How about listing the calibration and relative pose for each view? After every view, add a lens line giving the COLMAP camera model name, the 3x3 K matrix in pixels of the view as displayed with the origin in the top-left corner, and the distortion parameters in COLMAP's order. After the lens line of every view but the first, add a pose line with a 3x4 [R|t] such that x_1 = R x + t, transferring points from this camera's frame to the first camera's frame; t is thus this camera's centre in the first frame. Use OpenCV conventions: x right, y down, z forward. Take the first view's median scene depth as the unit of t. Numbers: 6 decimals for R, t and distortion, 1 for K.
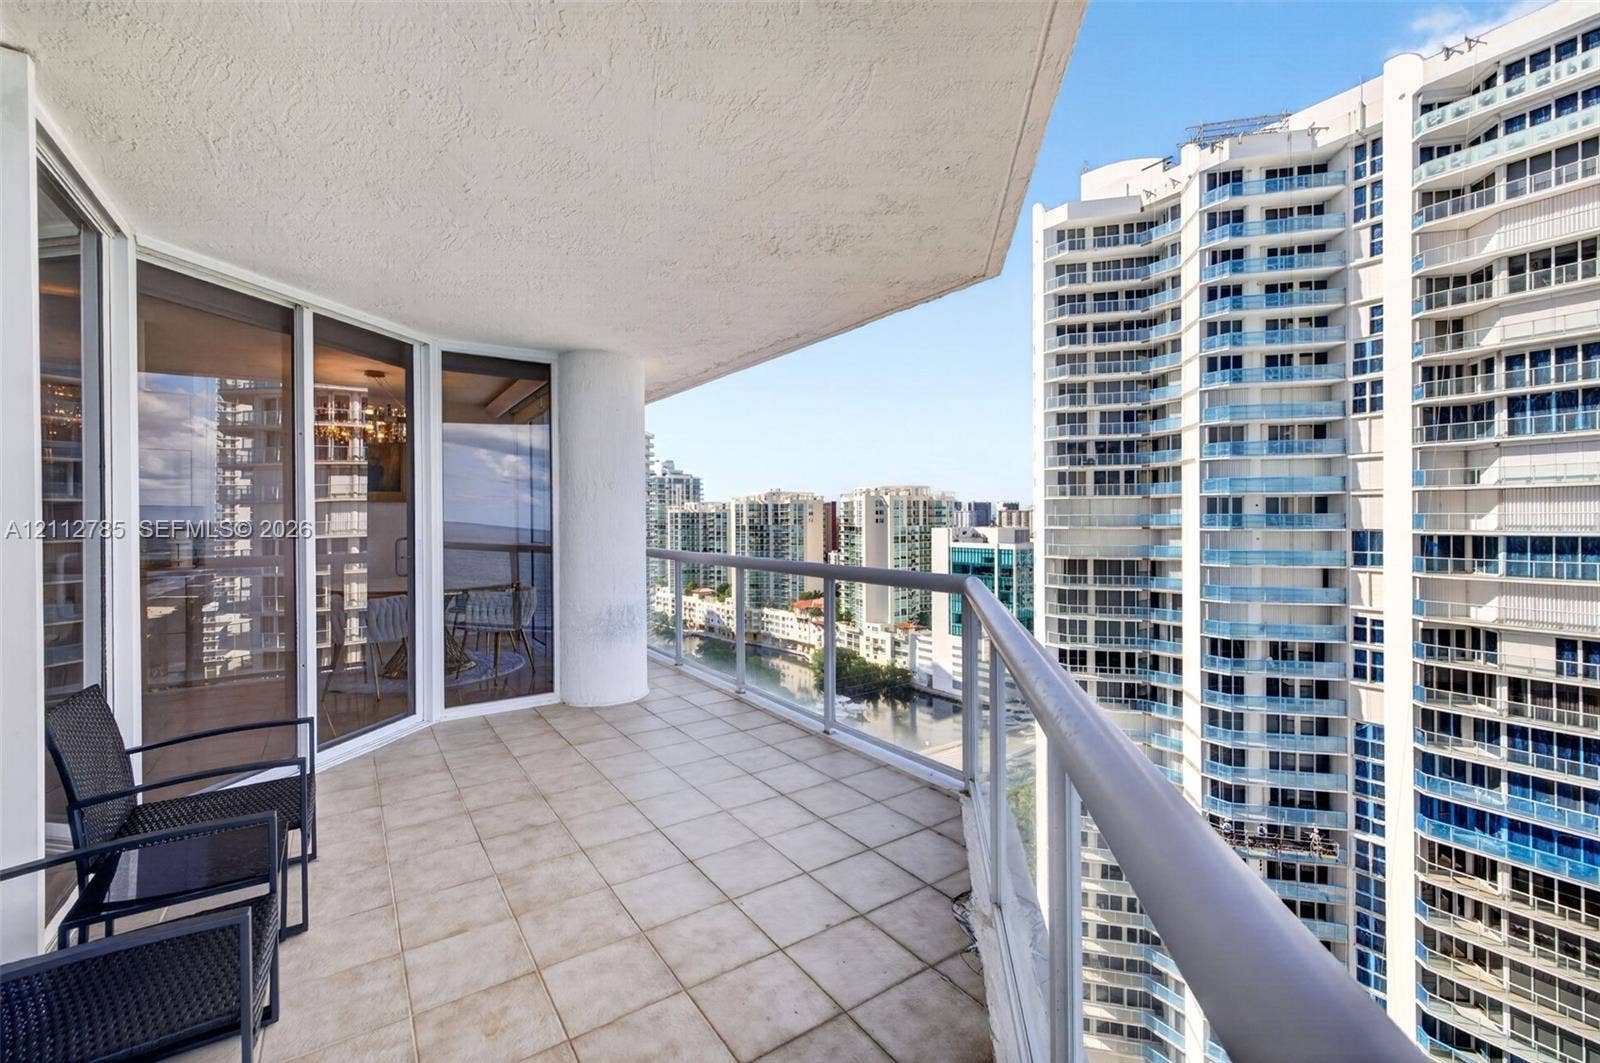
lens RADIAL K [[672.8, 0, 800.5], [0, 672.8, 519.1], [0, 0, 1]] dist [0.016867, -0.000055]
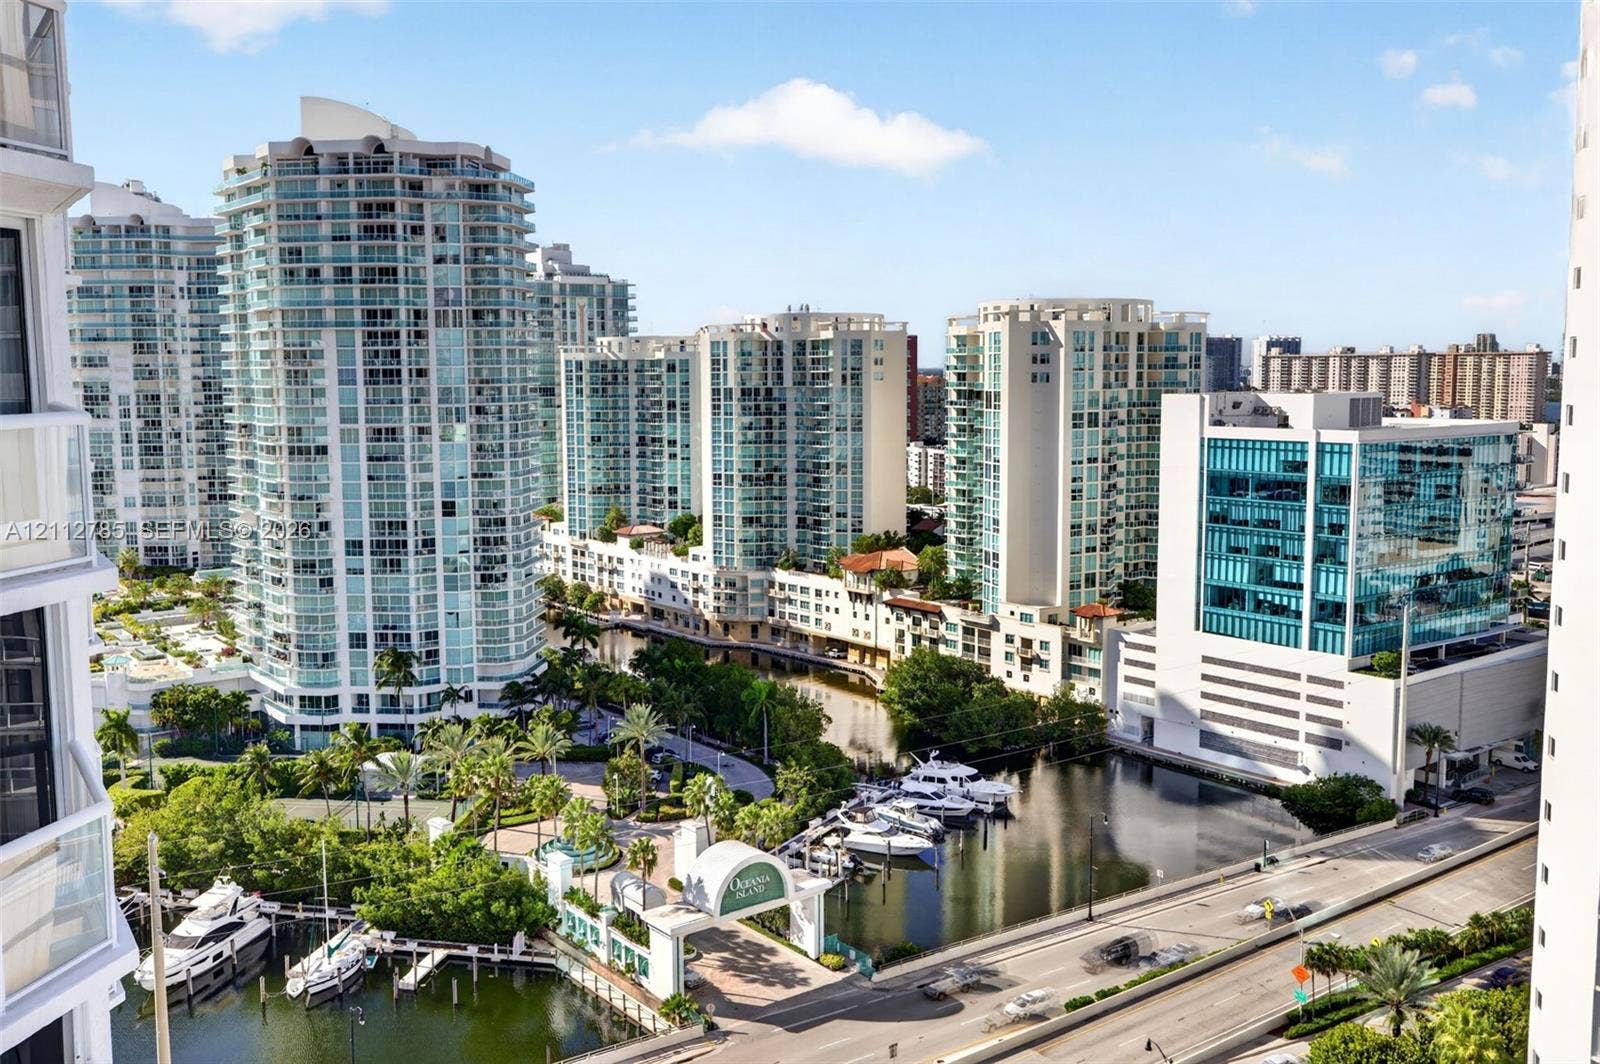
lens RADIAL K [[1430.8, 0, 801.7], [0, 1430.8, 526.4], [0, 0, 1]] dist [-0.004515, -0.005276]
pose [[0.999777, 0.000943, -0.021077, -0.077698], [0.001297, 0.994364, 0.106014, -0.000286], [0.021058, -0.106018, 0.994141, 0.176700]]
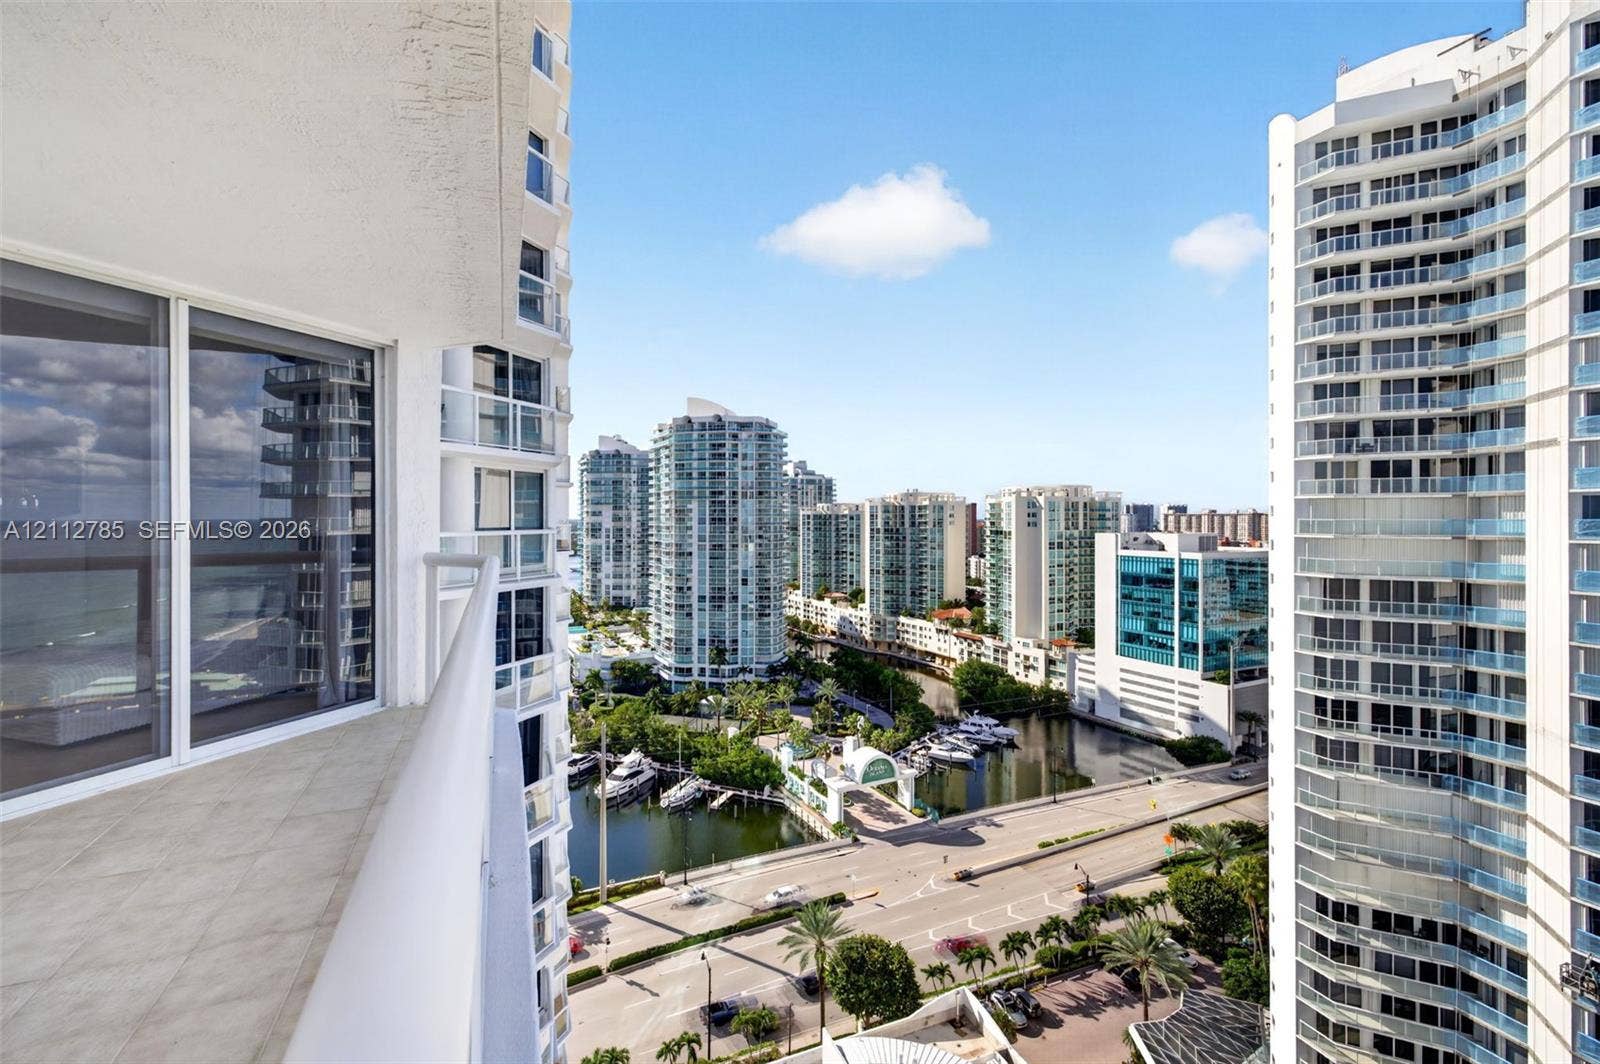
lens RADIAL K [[691.4, 0, 788.7], [0, 691.4, 516.4], [0, 0, 1]] dist [0.002492, 0.000362]
pose [[0.978140, 0.005495, -0.207875, -0.031087], [-0.006890, 0.999958, -0.005987, -0.000420], [0.207833, 0.007289, 0.978137, 0.115799]]
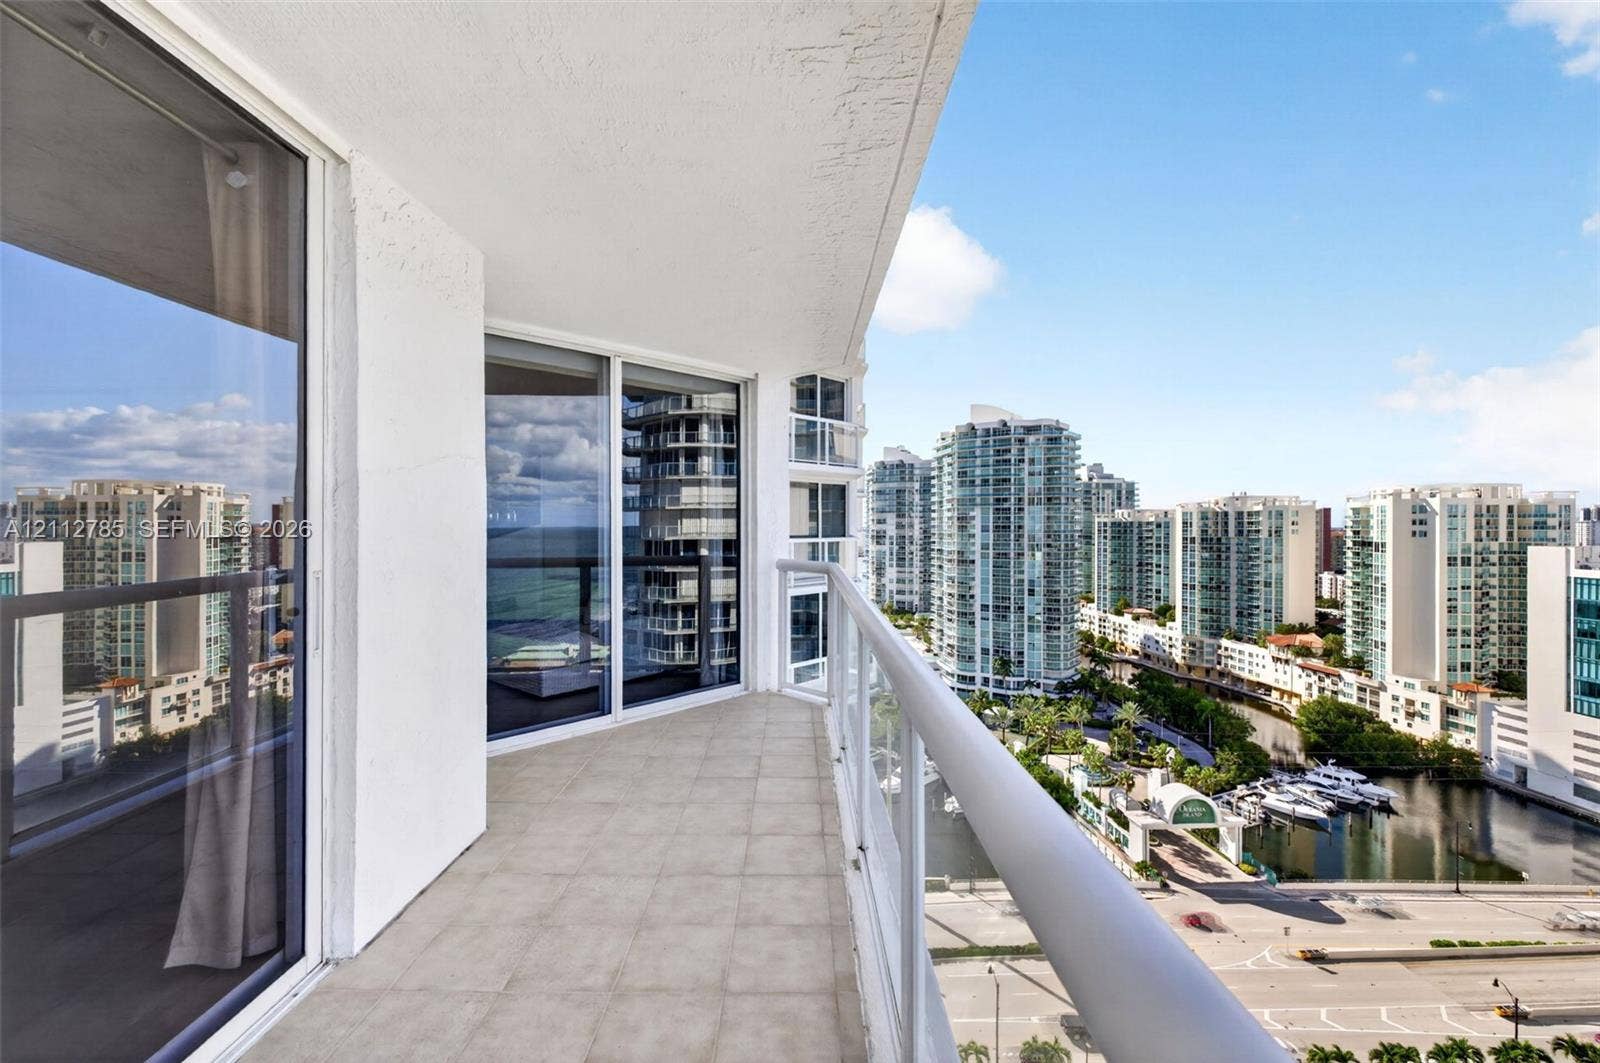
lens RADIAL K [[676.6, 0, 780.4], [0, 676.6, 526.0], [0, 0, 1]] dist [-0.000075, -0.000421]
pose [[0.809848, 0.007250, -0.586596, -0.036621], [-0.008665, 0.999962, 0.000396, -0.000671], [0.586576, 0.004762, 0.809880, 0.113679]]
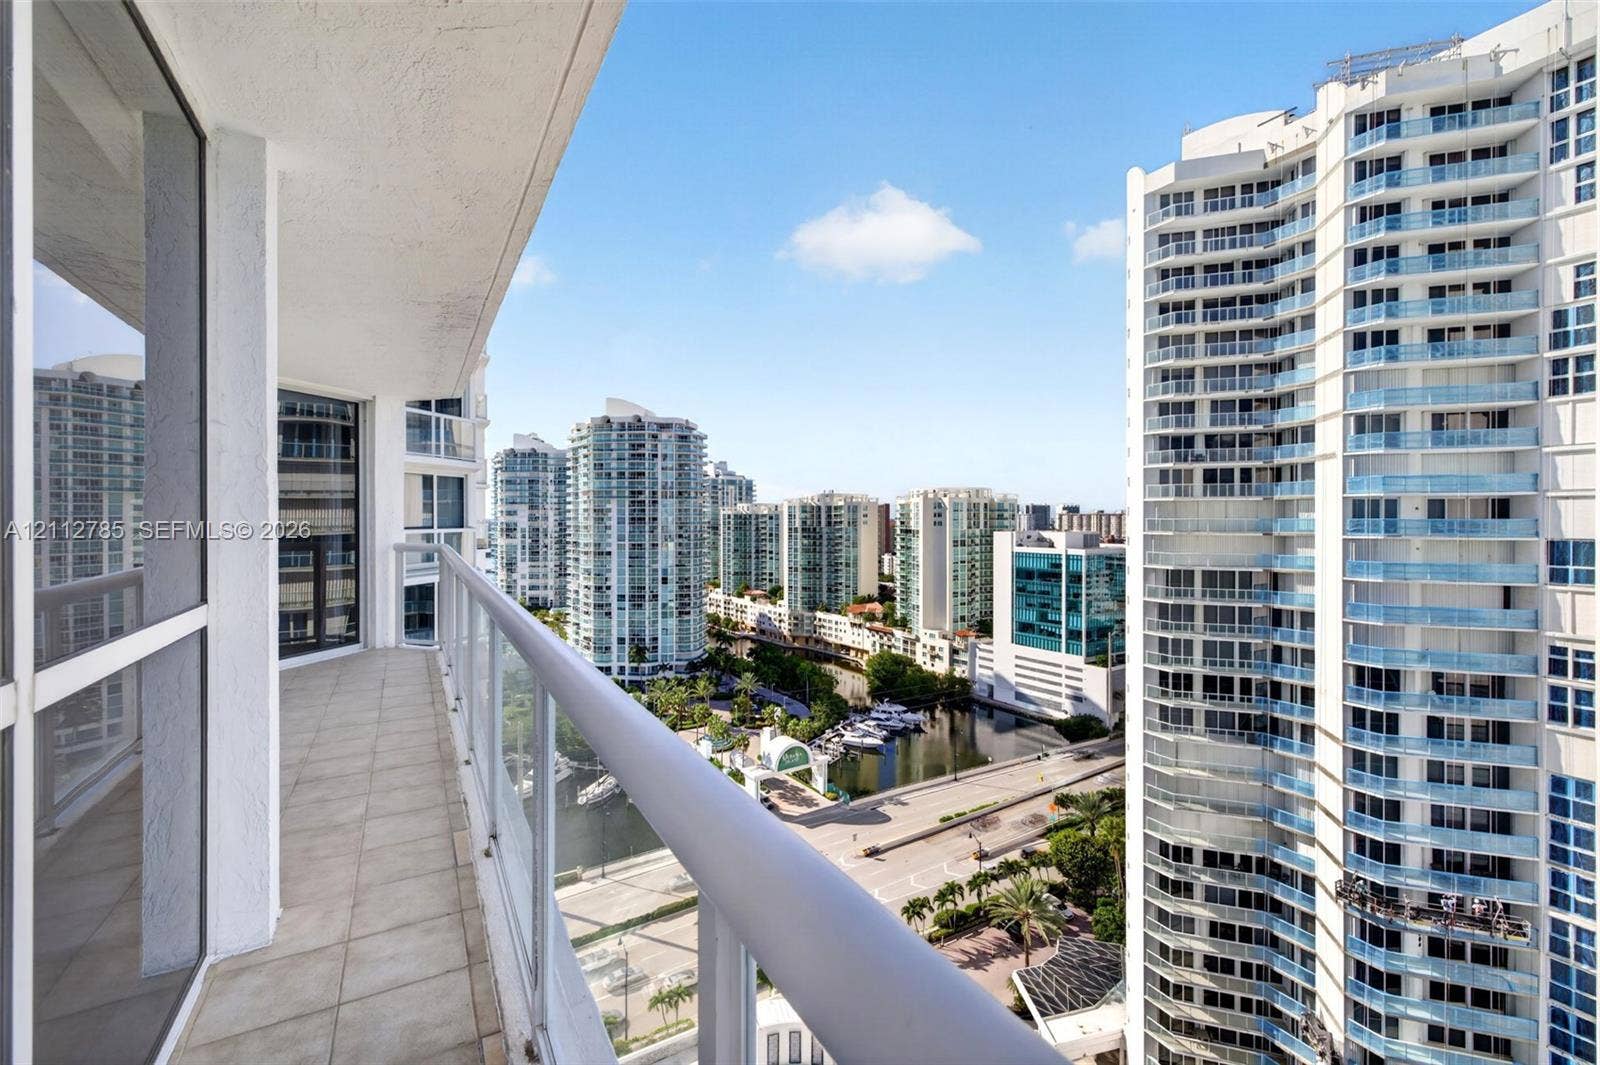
lens RADIAL K [[676.7, 0, 799.4], [0, 676.7, 518.9], [0, 0, 1]] dist [0.007706, -0.000398]
pose [[0.996920, 0.006163, -0.078179, -0.015227], [-0.006383, 0.999976, -0.002557, -0.000379], [0.078162, 0.003048, 0.996936, 0.080848]]
